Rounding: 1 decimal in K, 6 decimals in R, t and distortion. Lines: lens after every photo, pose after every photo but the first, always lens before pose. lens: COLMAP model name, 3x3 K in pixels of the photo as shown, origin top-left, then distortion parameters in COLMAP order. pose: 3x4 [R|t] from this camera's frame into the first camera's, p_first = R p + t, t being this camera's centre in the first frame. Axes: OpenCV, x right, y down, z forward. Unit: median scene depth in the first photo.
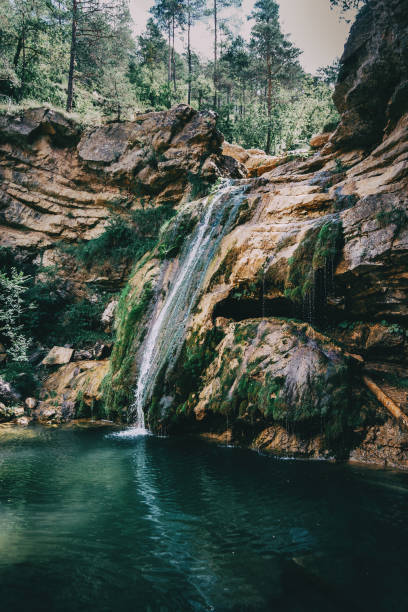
lens RADIAL K [[492.2, 0, 204.0], [0, 492.2, 306.1], [0, 0, 1]] dist [-0.012464, 0.006115]
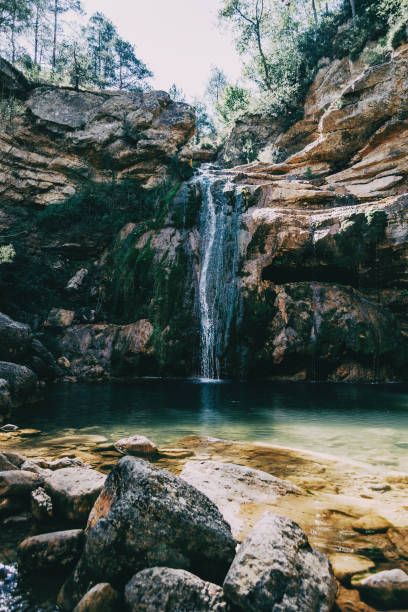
lens RADIAL K [[451.7, 0, 204.0], [0, 451.7, 306.3], [0, 0, 1]] dist [-0.007133, -0.000051]
pose [[0.863497, 0.045177, 0.502326, -0.445910], [-0.036038, 0.998961, -0.027894, 0.084757], [-0.503065, 0.005983, 0.864228, 0.107042]]
